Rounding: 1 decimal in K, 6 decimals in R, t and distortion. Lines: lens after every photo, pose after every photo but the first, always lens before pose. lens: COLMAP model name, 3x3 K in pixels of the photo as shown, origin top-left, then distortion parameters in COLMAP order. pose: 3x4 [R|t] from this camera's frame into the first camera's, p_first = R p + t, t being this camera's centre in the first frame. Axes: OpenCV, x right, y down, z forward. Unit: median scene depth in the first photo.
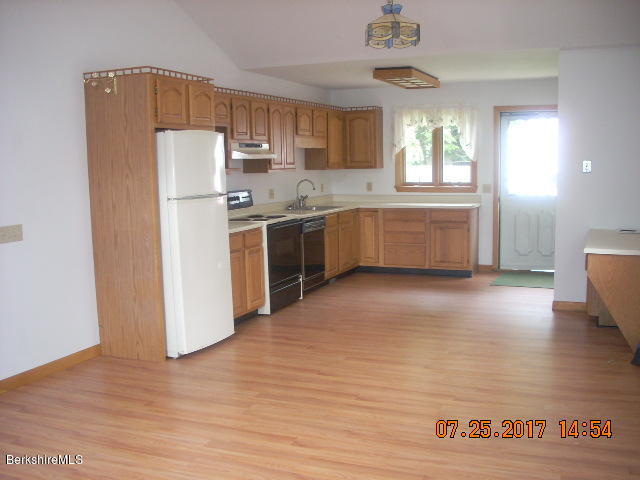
lens RADIAL K [[690.2, 0, 319.0], [0, 690.2, 242.5], [0, 0, 1]] dist [-0.090059, 0.012822]
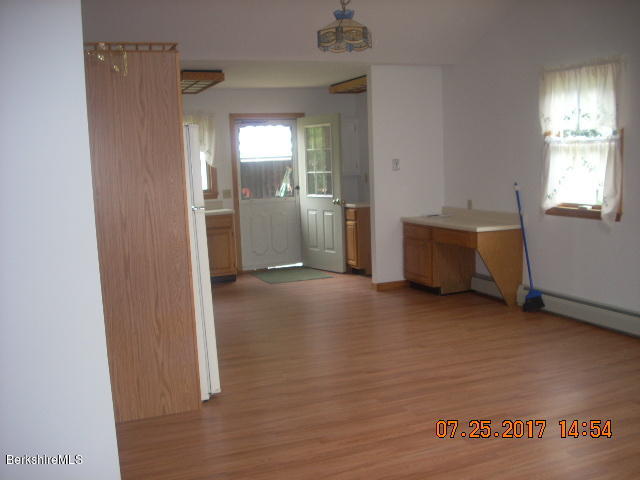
lens RADIAL K [[690.2, 0, 319.0], [0, 690.2, 242.5], [0, 0, 1]] dist [-0.090059, 0.012822]
pose [[0.703445, -0.094197, 0.704480, -0.392720], [0.111668, 0.993516, 0.021341, -0.013294], [-0.701923, 0.063656, 0.709403, 0.179648]]
